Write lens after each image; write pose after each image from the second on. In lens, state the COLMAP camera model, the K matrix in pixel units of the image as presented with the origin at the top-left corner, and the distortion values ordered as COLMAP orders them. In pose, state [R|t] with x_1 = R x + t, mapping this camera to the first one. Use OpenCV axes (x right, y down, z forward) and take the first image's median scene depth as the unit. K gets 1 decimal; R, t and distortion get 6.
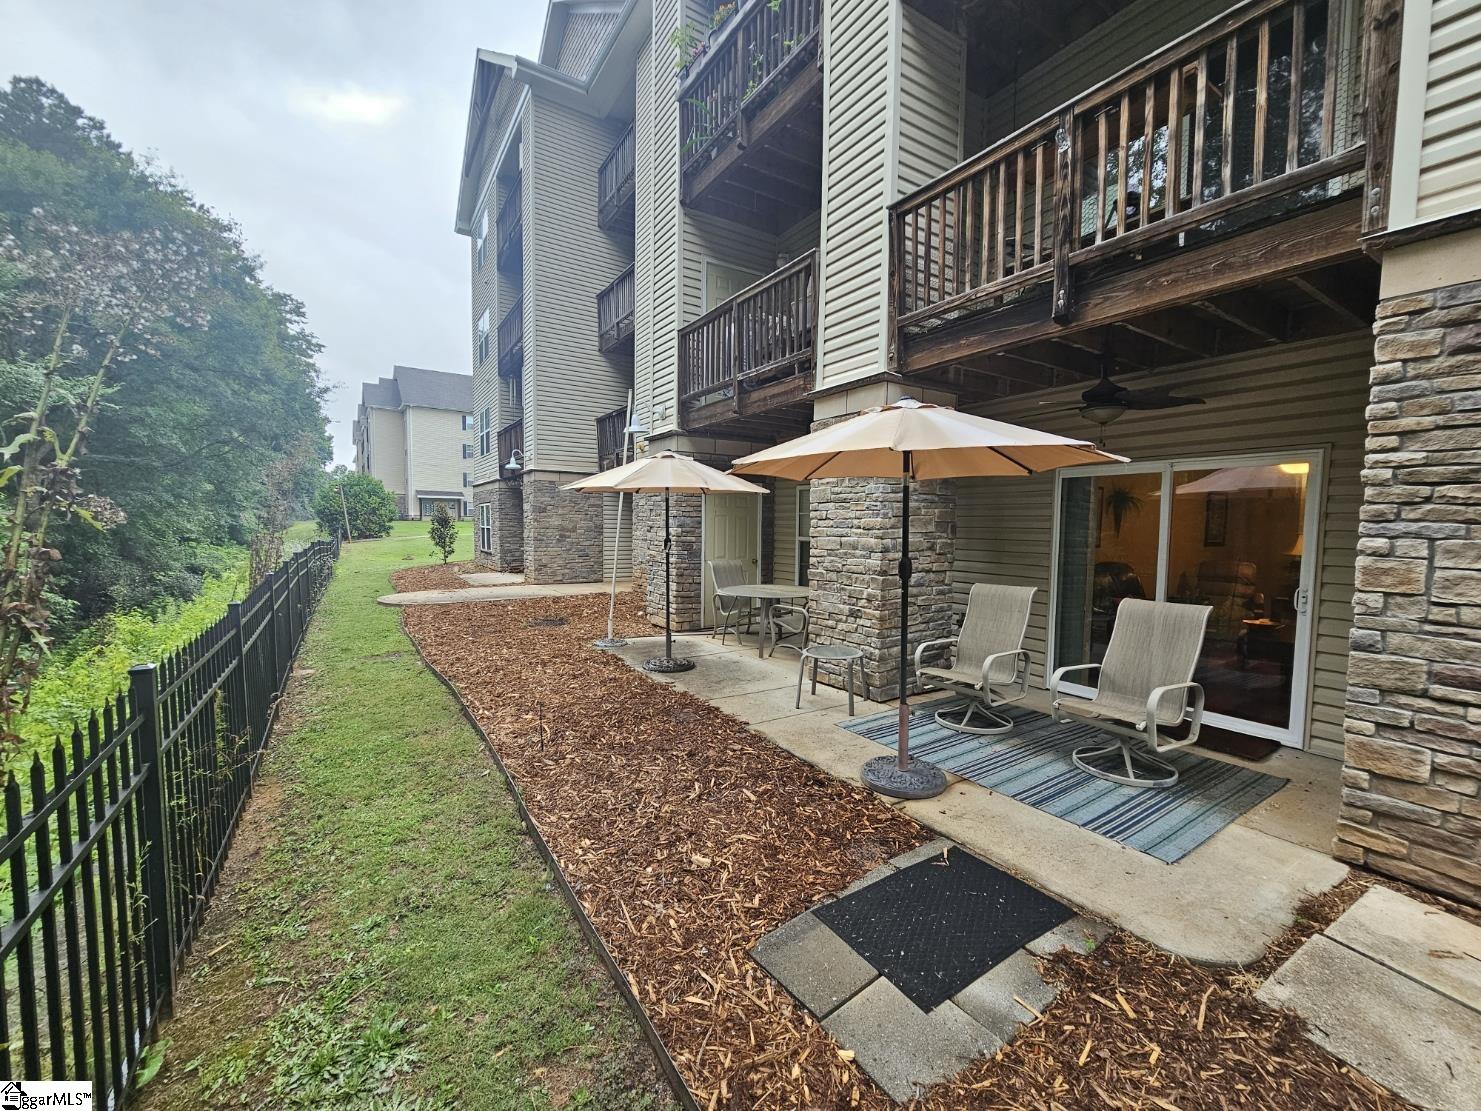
lens RADIAL K [[591.6, 0, 736.5], [0, 591.6, 555.7], [0, 0, 1]] dist [0.000929, 0.000000]
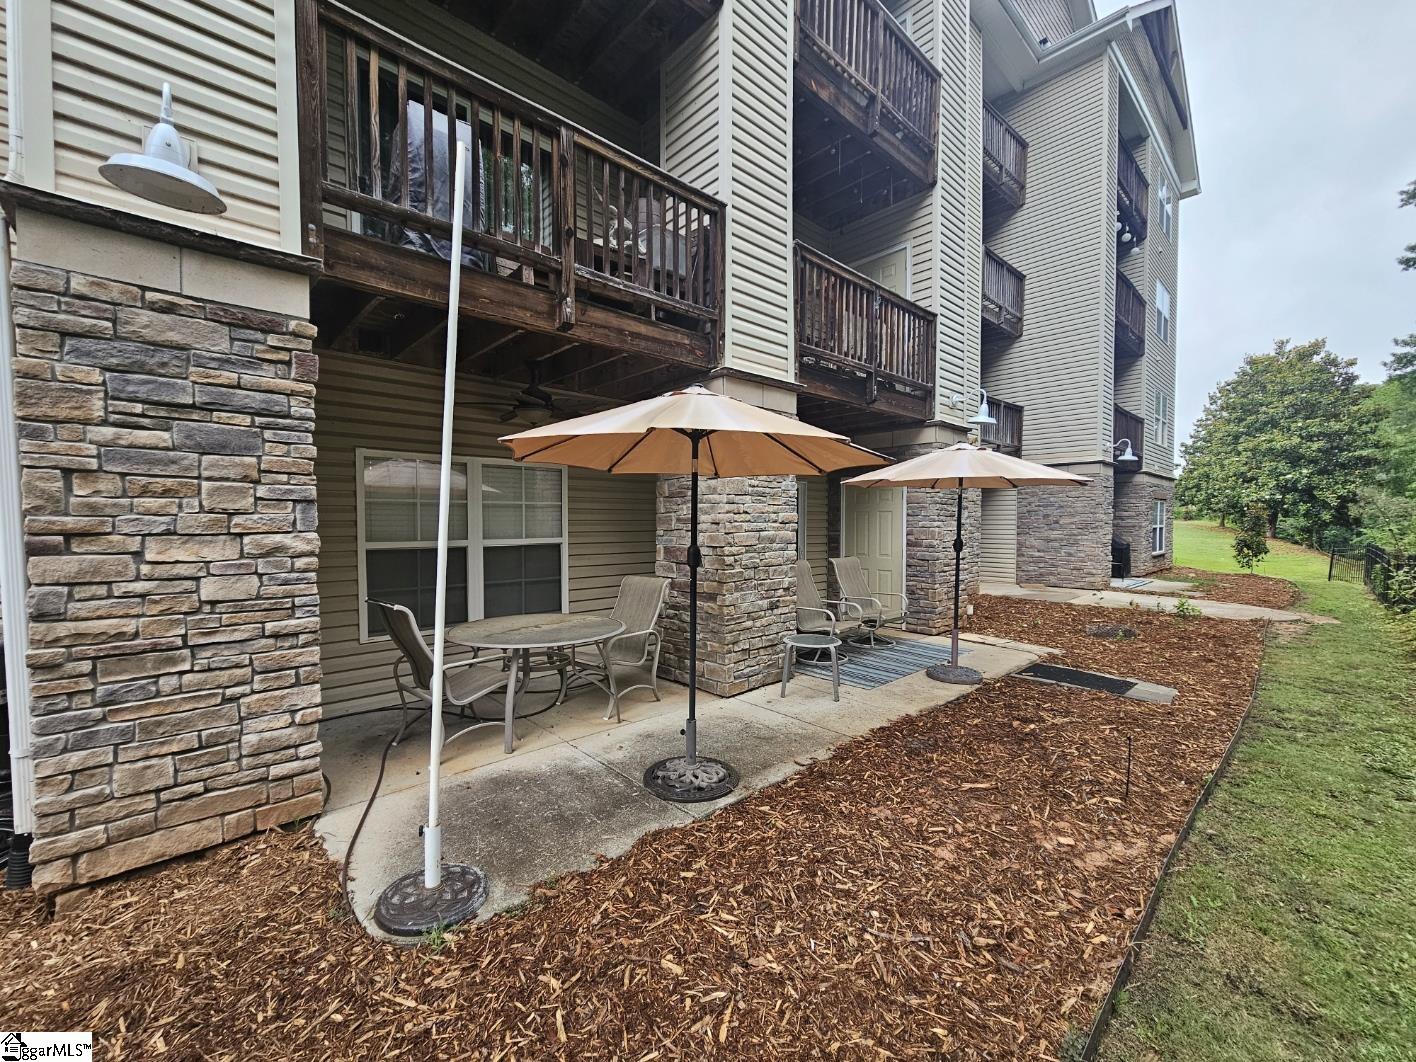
lens RADIAL K [[565.6, 0, 703.8], [0, 565.6, 540.3], [0, 0, 1]] dist [0.000929, 0.000000]
pose [[-0.155438, -0.040501, 0.987015, -0.760698], [0.056326, 0.997170, 0.049788, -0.071884], [-0.986239, 0.063333, -0.152717, 1.284661]]
